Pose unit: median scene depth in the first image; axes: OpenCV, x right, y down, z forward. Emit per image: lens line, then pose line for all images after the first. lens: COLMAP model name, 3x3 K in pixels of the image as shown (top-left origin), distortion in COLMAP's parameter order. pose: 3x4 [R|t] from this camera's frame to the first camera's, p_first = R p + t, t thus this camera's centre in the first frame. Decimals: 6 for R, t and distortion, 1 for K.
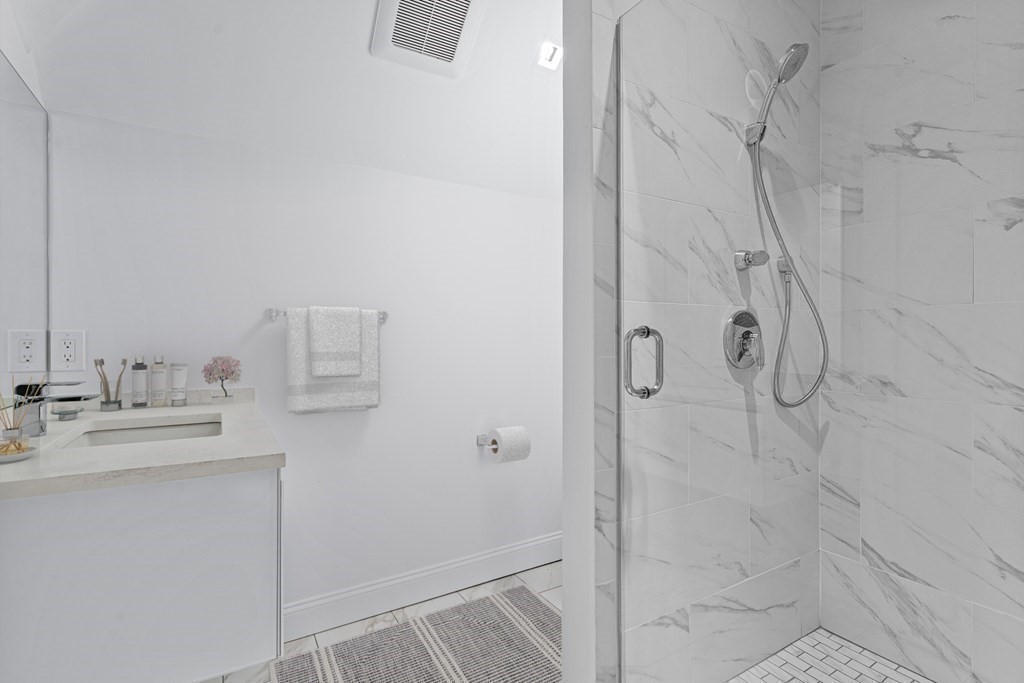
lens RADIAL K [[470.6, 0, 514.3], [0, 470.6, 339.3], [0, 0, 1]] dist [0.003727, -0.000089]
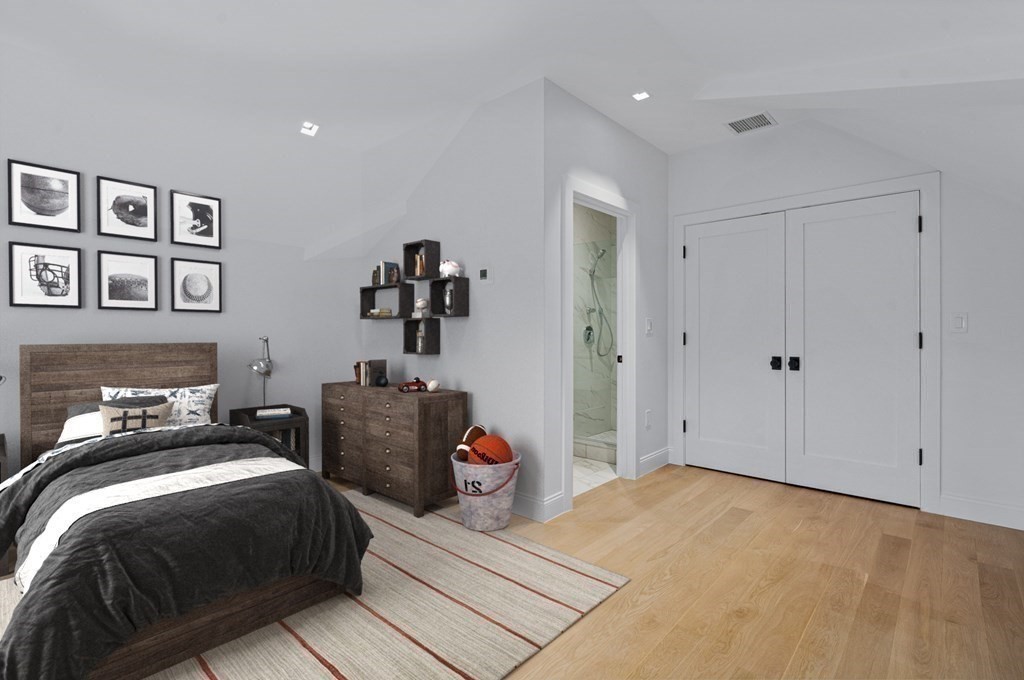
lens RADIAL K [[470.6, 0, 510.7], [0, 470.6, 339.8], [0, 0, 1]] dist [0.003727, -0.000089]
pose [[0.954101, -0.000763, 0.299484, -0.990733], [0.001687, 0.999995, -0.002826, 0.043541], [-0.299481, 0.003202, 0.954097, -1.917896]]
